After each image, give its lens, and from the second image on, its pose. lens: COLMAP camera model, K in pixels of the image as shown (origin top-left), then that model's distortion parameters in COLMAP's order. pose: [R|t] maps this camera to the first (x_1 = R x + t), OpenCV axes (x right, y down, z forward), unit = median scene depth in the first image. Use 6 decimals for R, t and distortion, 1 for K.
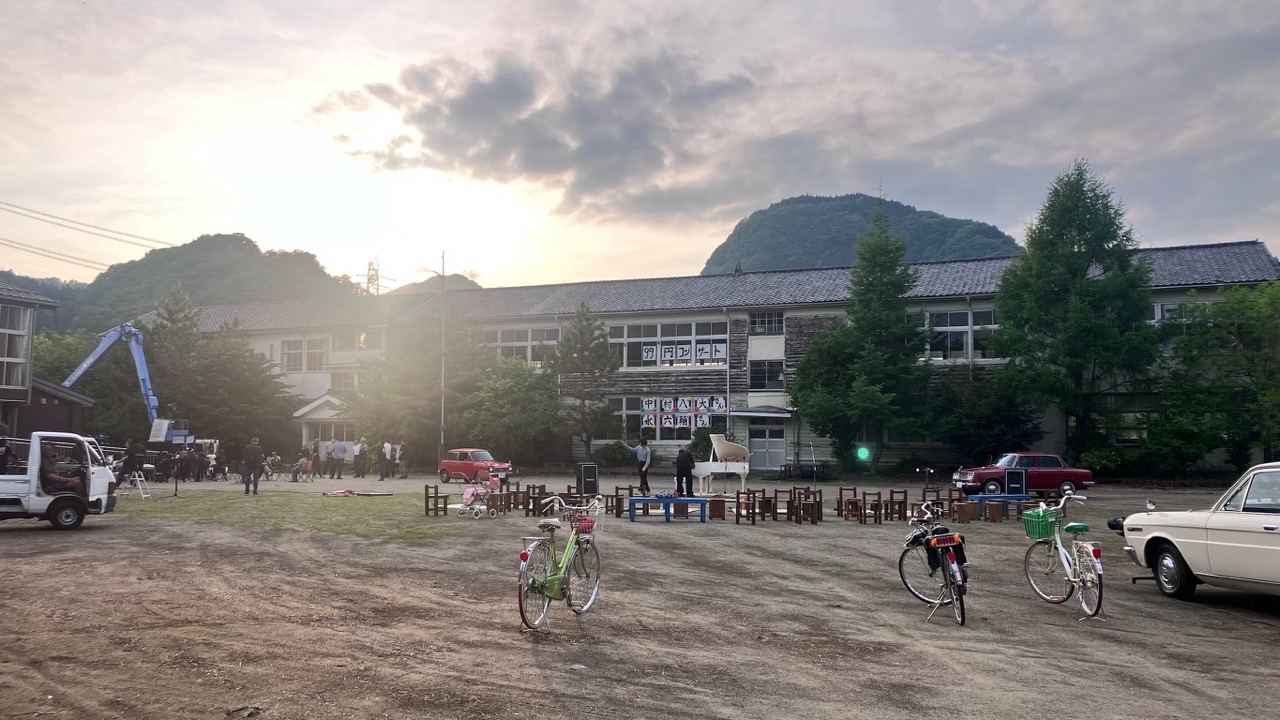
lens RADIAL K [[1057.7, 0, 641.7], [0, 1057.7, 362.9], [0, 0, 1]] dist [0.006880, 0.000382]
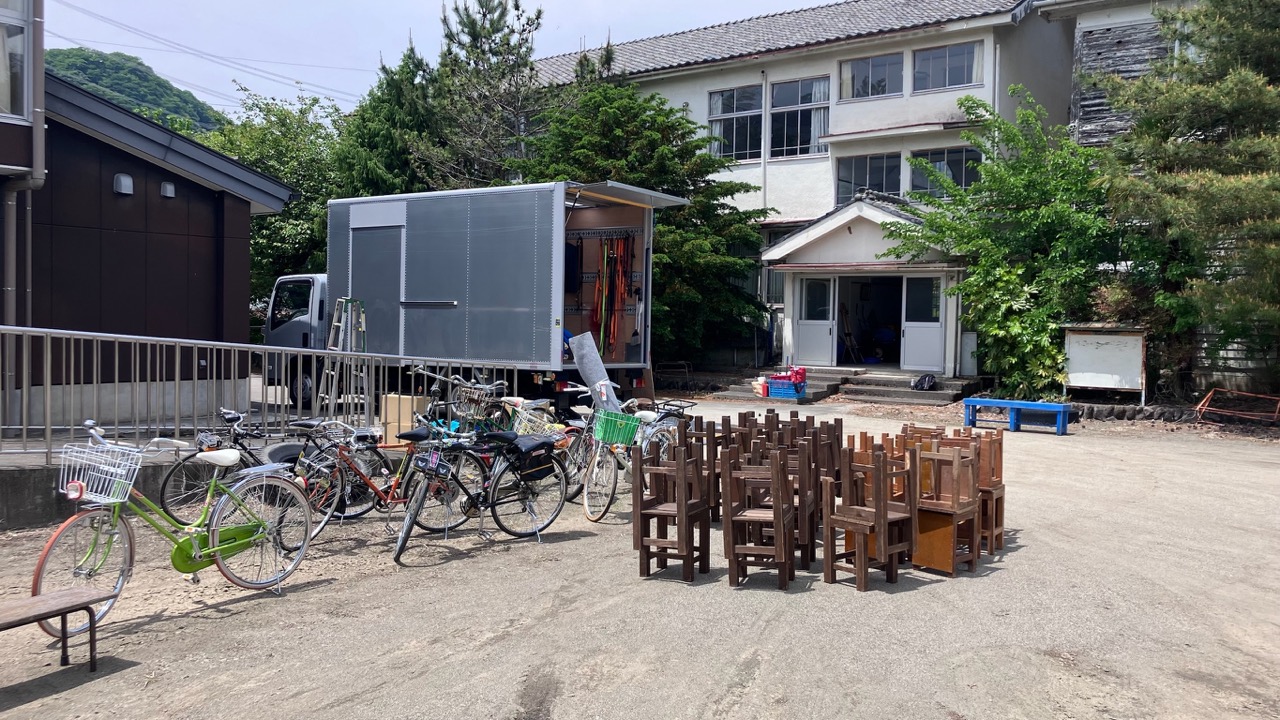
lens RADIAL K [[1057.7, 0, 638.8], [0, 1057.7, 356.8], [0, 0, 1]] dist [0.006880, 0.000382]
pose [[0.967644, 0.027476, -0.250819, -0.260596], [-0.000077, 0.994086, 0.108599, 0.041790], [0.252320, -0.105066, 0.961923, 0.570323]]
